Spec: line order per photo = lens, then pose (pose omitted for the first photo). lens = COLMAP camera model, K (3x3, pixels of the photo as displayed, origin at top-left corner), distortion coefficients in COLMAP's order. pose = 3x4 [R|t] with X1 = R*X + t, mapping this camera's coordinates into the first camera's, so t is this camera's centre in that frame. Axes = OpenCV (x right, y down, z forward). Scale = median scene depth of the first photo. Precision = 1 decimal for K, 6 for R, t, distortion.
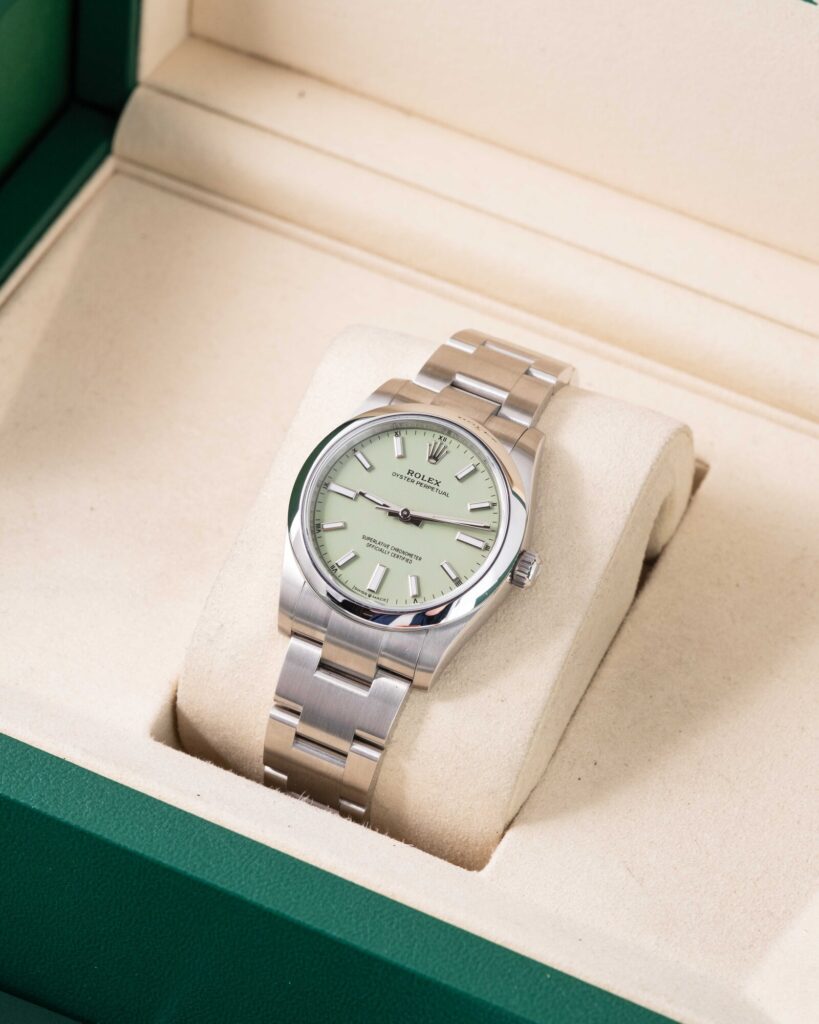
lens RADIAL K [[3966.1, 0, 409.5], [0, 3966.1, 512.0], [0, 0, 1]] dist [0.216642, -1.888885]
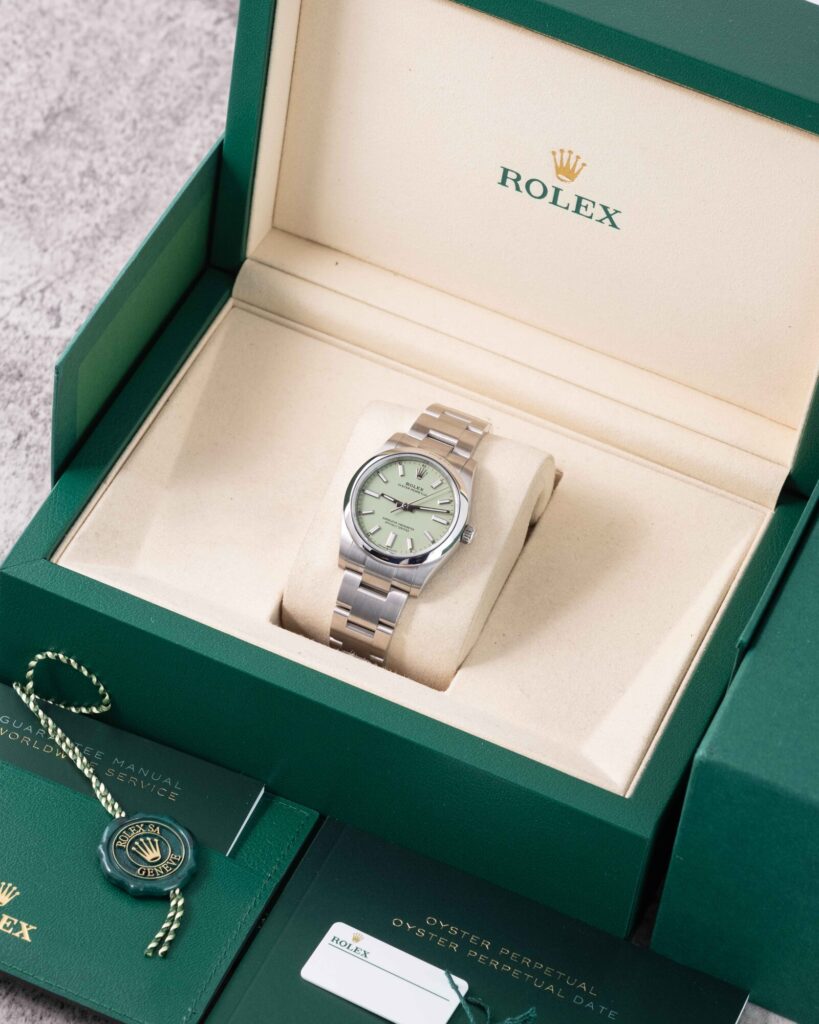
lens RADIAL K [[3966.1, 0, 409.5], [0, 3966.1, 512.0], [0, 0, 1]] dist [0.216642, -1.888885]
pose [[0.999125, -0.003696, 0.041671, -0.078585], [0.001923, 0.999094, 0.042518, -0.077695], [-0.041791, -0.042401, 0.998226, -0.908396]]
